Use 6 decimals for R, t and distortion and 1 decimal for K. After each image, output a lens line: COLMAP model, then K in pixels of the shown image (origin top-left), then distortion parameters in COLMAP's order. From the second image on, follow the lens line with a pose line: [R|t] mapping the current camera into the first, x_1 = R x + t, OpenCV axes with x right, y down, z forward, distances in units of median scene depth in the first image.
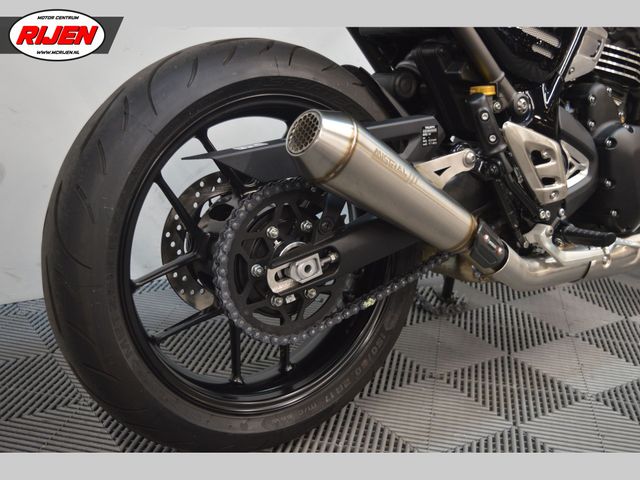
lens RADIAL K [[800.5, 0, 320.0], [0, 800.5, 240.0], [0, 0, 1]] dist [-0.014299, -0.015259]
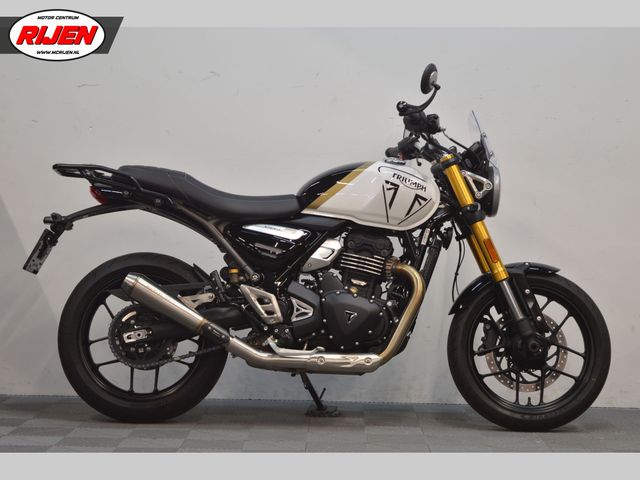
lens RADIAL K [[1566.2, 0, 320.0], [0, 1566.2, 240.0], [0, 0, 1]] dist [-0.574618, -0.160733]
pose [[0.810054, -0.057492, -0.583531, 3.072859], [-0.143137, 0.945685, -0.291876, 1.015135], [0.568617, 0.319961, 0.757826, -2.311832]]
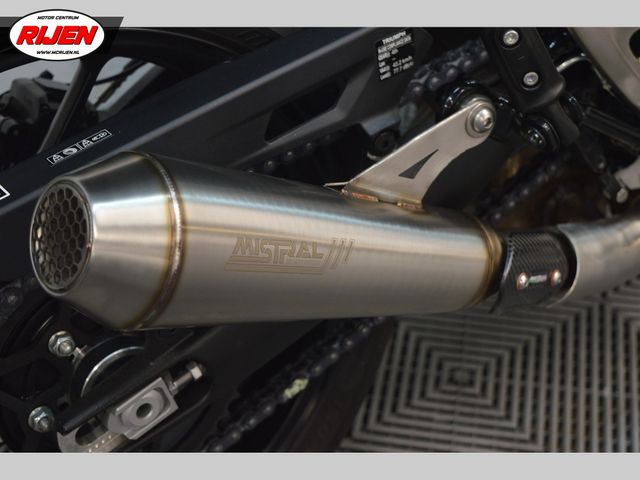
lens RADIAL K [[1247.8, 0, 320.0], [0, 1247.8, 240.0], [0, 0, 1]] dist [0.028885, 0.146142]
pose [[0.996173, -0.072205, -0.049261, 0.122798], [0.085489, 0.922302, 0.376896, -0.303257], [0.018220, -0.379664, 0.924945, 0.315231]]
